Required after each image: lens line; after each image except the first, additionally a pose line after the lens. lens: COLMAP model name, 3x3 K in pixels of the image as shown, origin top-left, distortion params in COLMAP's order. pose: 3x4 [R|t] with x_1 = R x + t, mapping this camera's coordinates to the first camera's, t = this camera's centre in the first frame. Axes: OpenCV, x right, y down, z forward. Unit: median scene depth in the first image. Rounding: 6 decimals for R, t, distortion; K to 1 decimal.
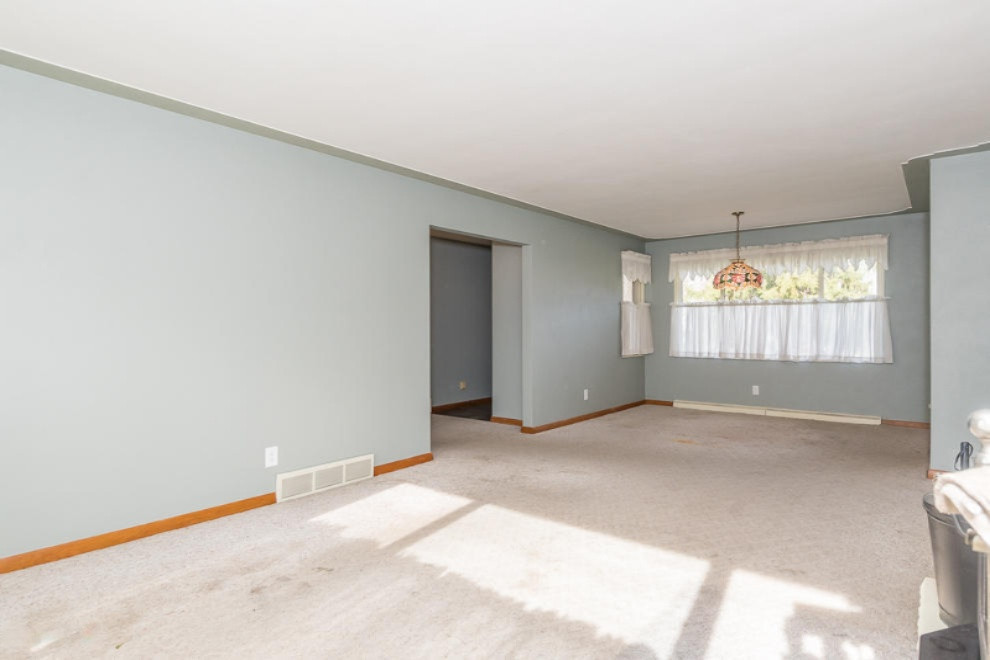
lens RADIAL K [[534.1, 0, 496.1], [0, 534.1, 334.2], [0, 0, 1]] dist [-0.011958, 0.002964]
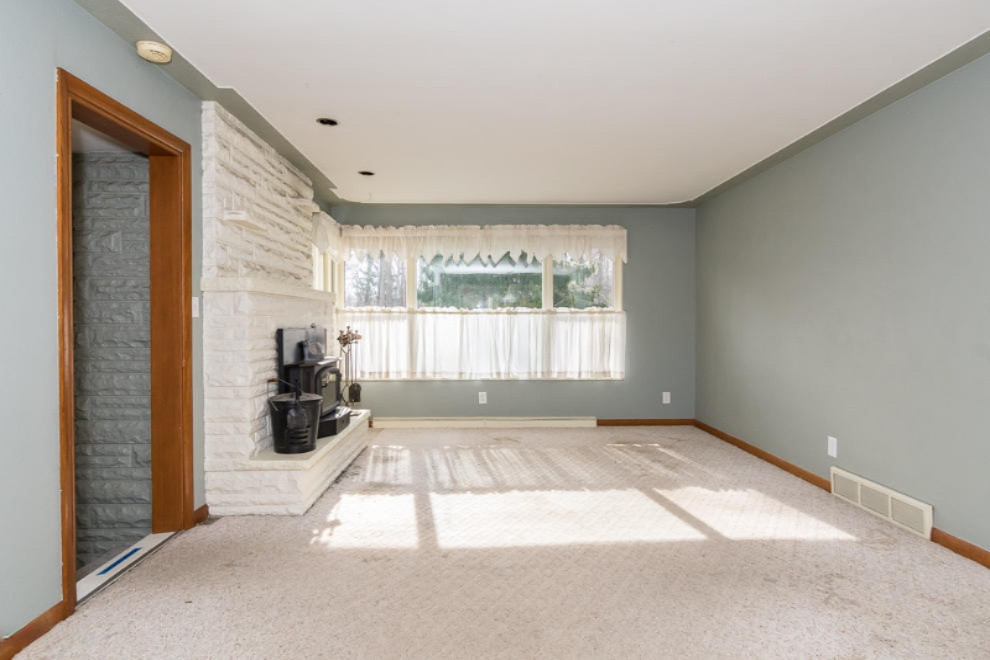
lens RADIAL K [[534.1, 0, 476.3], [0, 534.1, 332.3], [0, 0, 1]] dist [-0.011958, 0.002964]
pose [[-0.760324, 0.021435, -0.649190, 0.882434], [-0.001002, 0.999415, 0.034171, -0.024071], [0.649543, 0.026631, -0.759858, 1.570736]]
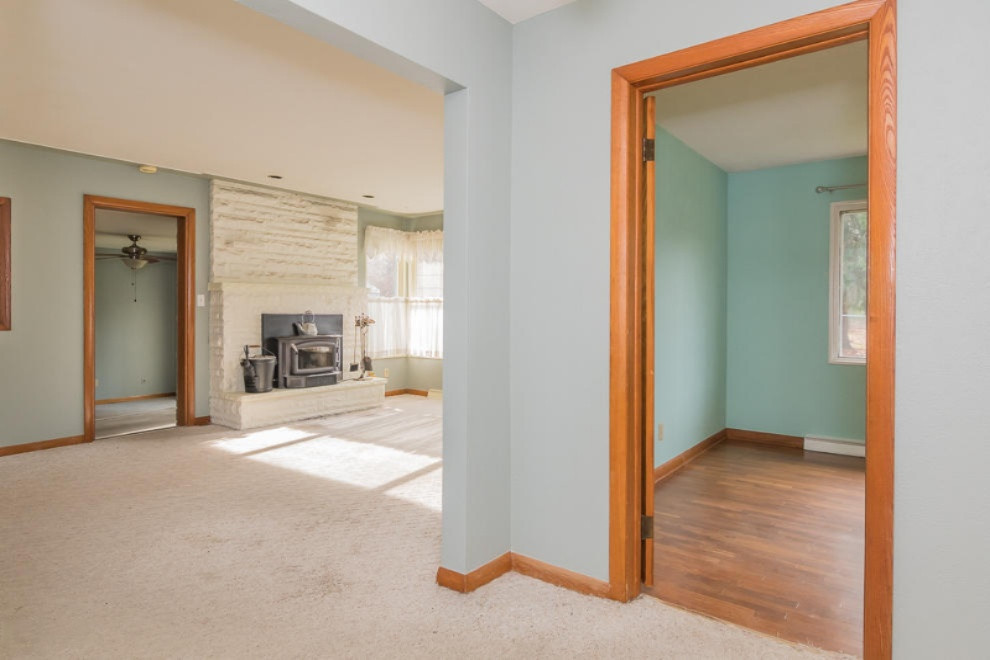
lens RADIAL K [[566.4, 0, 470.4], [0, 566.4, 312.9], [0, 0, 1]] dist [-0.003729, 0.002241]
pose [[-0.999808, 0.003578, -0.019255, -0.212059], [0.003228, 0.999829, 0.018200, -0.026756], [0.019317, 0.018134, -0.999649, 2.335723]]
